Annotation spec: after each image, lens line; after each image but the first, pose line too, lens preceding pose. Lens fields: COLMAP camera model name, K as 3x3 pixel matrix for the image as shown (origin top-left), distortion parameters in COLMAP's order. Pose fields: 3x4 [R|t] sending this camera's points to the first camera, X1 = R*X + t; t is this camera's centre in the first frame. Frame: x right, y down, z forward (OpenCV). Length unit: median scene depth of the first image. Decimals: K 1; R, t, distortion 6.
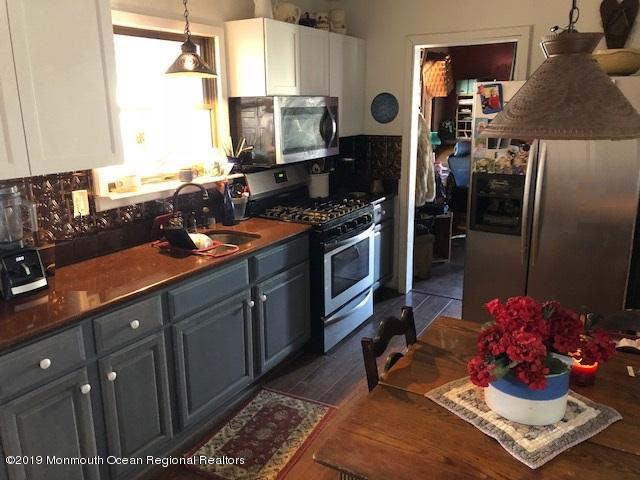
lens RADIAL K [[516.3, 0, 320.0], [0, 516.3, 240.0], [0, 0, 1]] dist [0.057616, -0.094228]
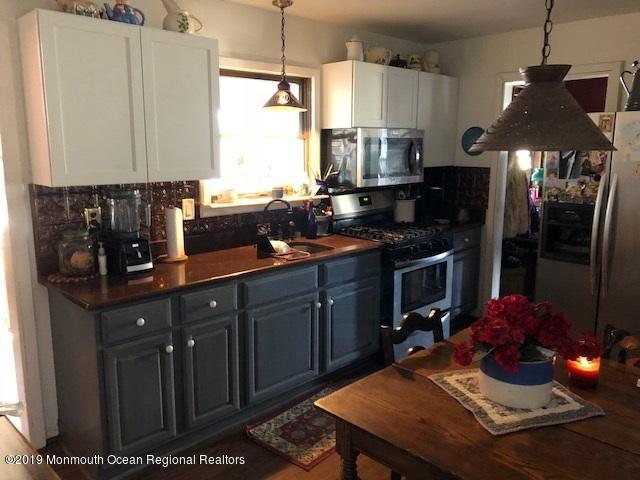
lens RADIAL K [[516.3, 0, 320.0], [0, 516.3, 240.0], [0, 0, 1]] dist [0.057616, -0.094228]
pose [[0.969350, 0.058130, -0.238706, 0.133683], [-0.075095, 0.995210, -0.062595, 0.051494], [0.233924, 0.078602, 0.969072, -0.111957]]
